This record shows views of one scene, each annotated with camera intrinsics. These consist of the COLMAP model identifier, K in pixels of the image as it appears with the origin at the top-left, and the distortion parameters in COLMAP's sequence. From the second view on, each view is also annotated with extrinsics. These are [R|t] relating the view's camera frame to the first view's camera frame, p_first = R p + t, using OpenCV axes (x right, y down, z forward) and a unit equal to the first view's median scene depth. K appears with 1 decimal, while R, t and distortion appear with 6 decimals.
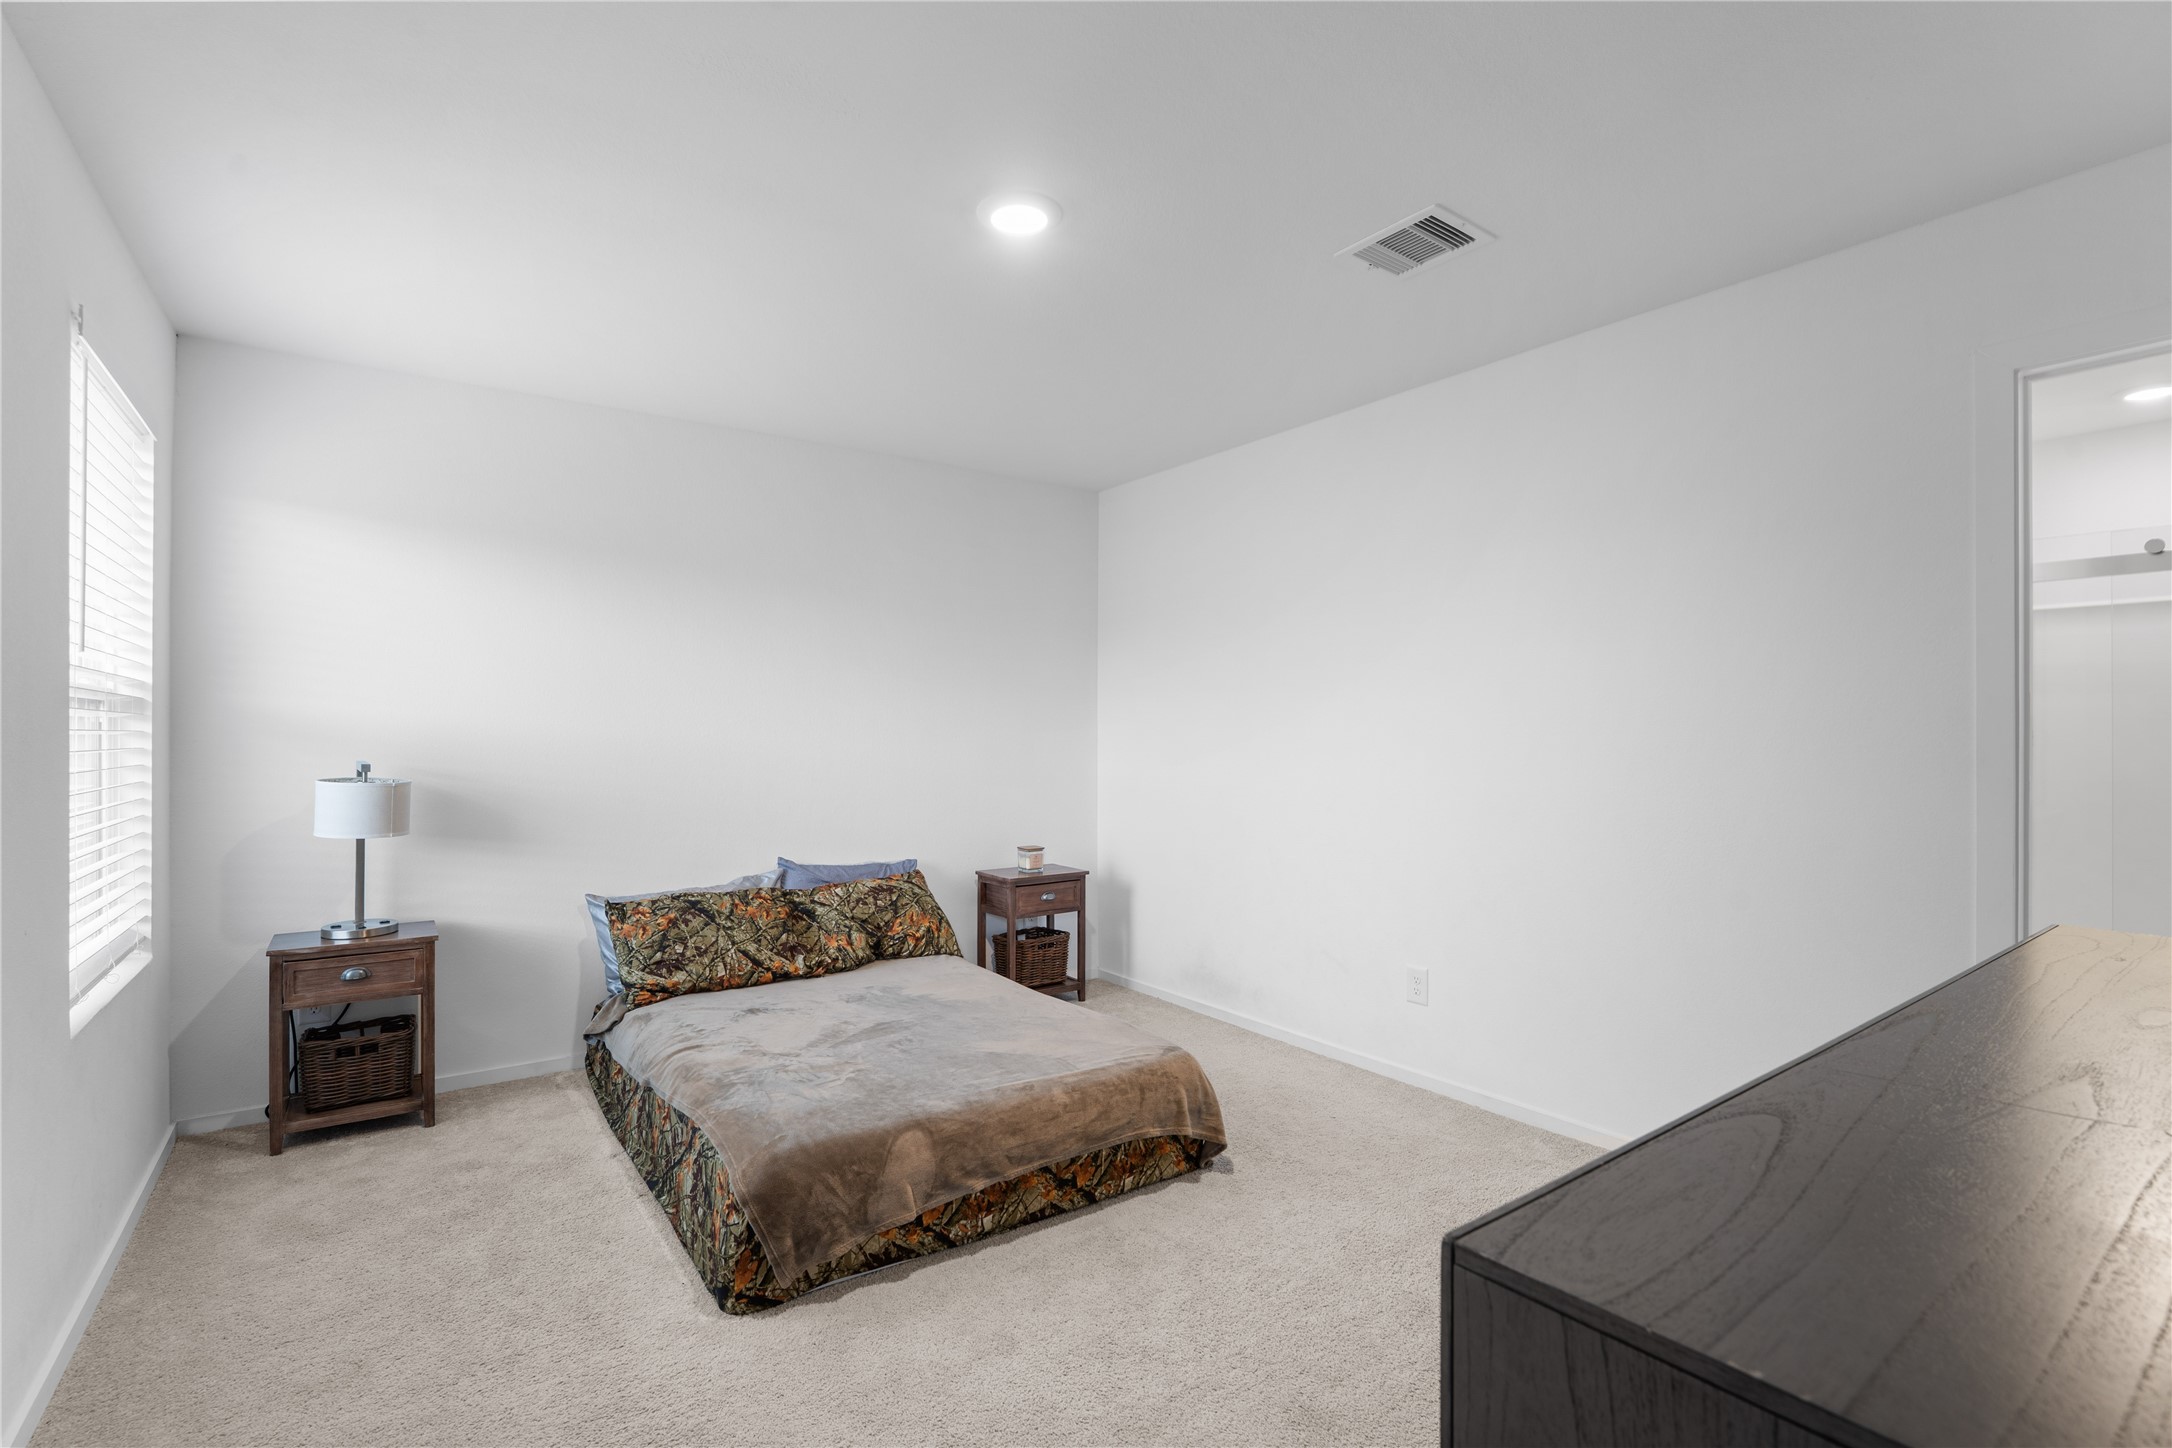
lens RADIAL K [[1001.0, 0, 1075.3], [0, 1001.0, 724.8], [0, 0, 1]] dist [-0.015324, -0.000248]
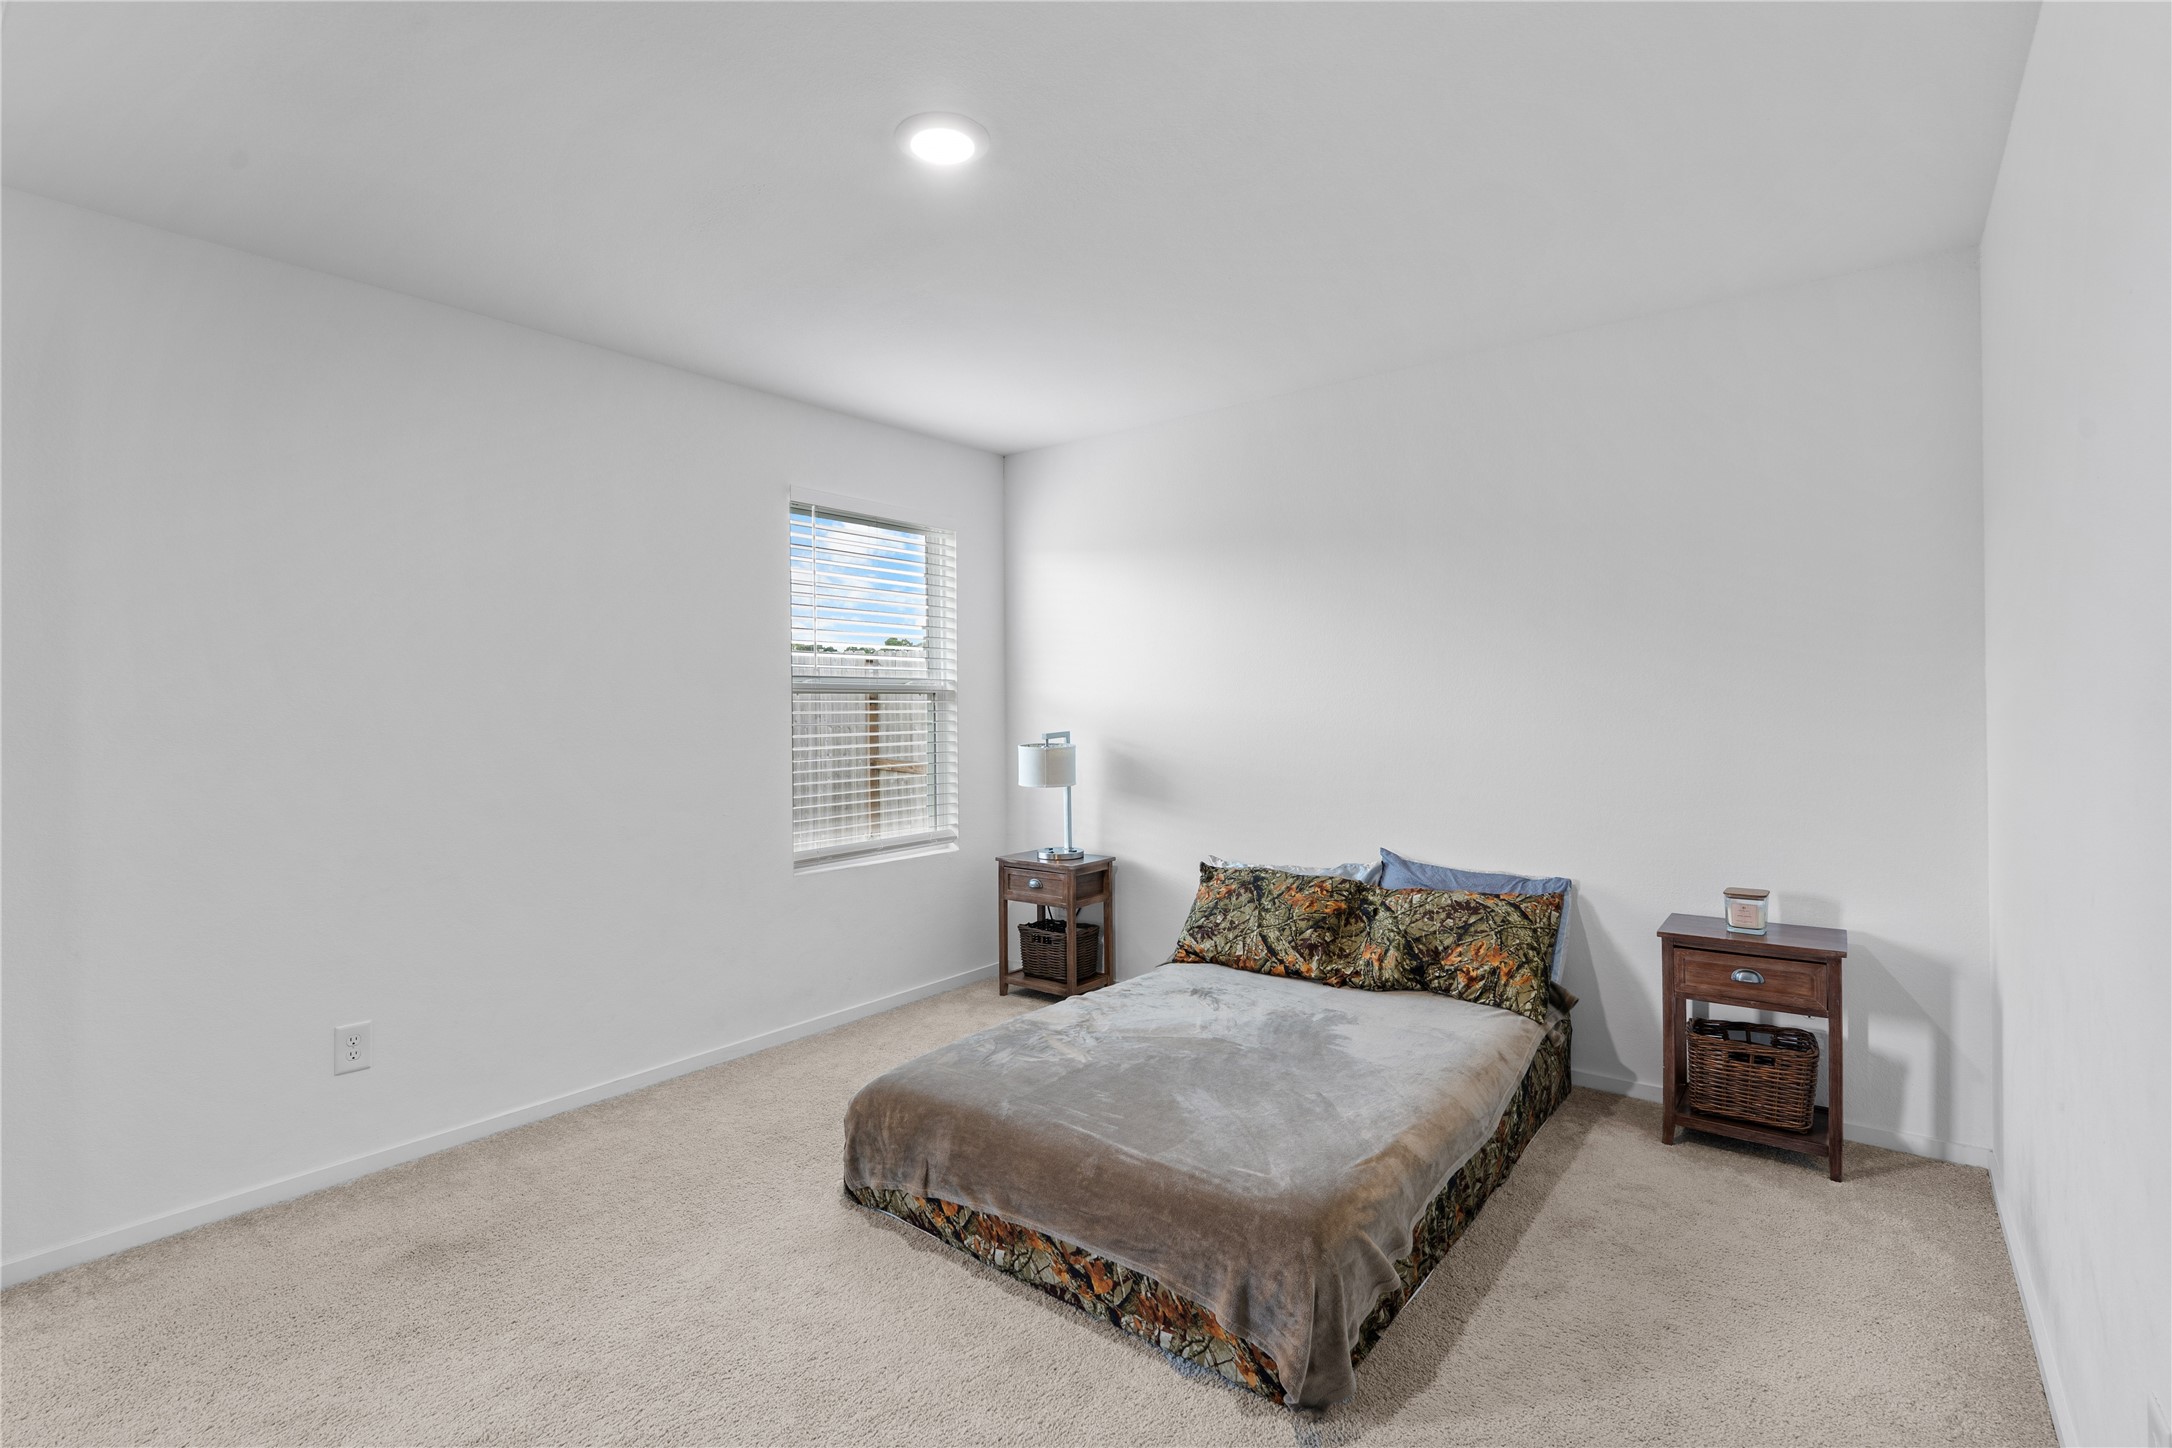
lens RADIAL K [[1001.0, 0, 1075.3], [0, 1001.0, 724.8], [0, 0, 1]] dist [-0.015324, -0.000248]
pose [[0.283380, 0.012413, -0.958927, 0.547162], [0.016523, 0.999705, 0.017824, 0.003607], [0.958865, -0.020896, 0.283091, 0.570592]]
